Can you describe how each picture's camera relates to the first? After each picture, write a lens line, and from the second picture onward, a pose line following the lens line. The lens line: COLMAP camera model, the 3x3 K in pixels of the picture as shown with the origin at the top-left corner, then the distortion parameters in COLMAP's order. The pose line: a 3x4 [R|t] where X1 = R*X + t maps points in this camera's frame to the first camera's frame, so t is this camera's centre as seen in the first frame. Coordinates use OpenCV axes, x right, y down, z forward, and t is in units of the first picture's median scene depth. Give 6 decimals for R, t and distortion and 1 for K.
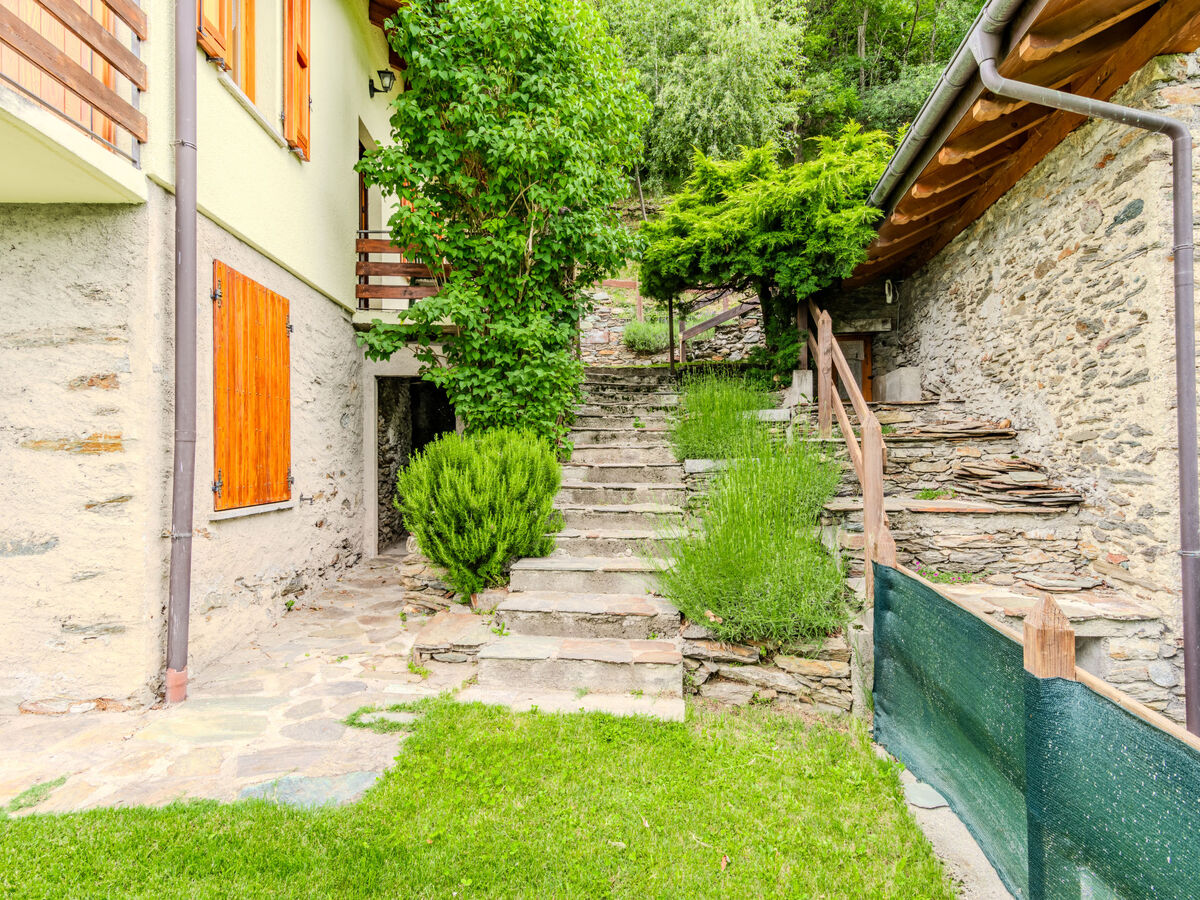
lens RADIAL K [[664.1, 0, 599.8], [0, 664.1, 447.6], [0, 0, 1]] dist [0.004304, 0.000879]
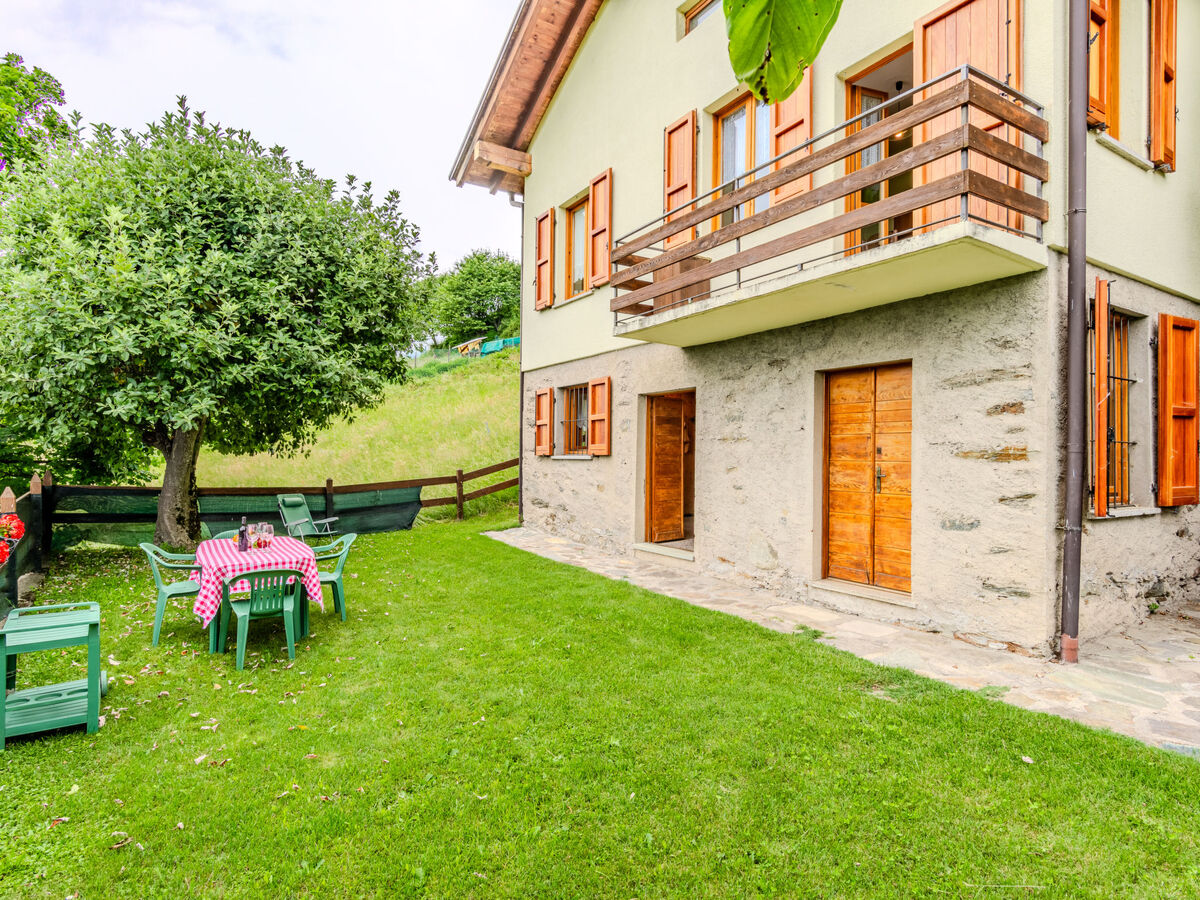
lens RADIAL K [[661.5, 0, 603.3], [0, 661.5, 446.3], [0, 0, 1]] dist [0.004651, 0.001006]
pose [[0.502231, 0.002018, -0.864731, -0.001292], [-0.002496, 0.999996, 0.000884, -0.021218], [0.864730, 0.001714, 0.502235, -0.388284]]
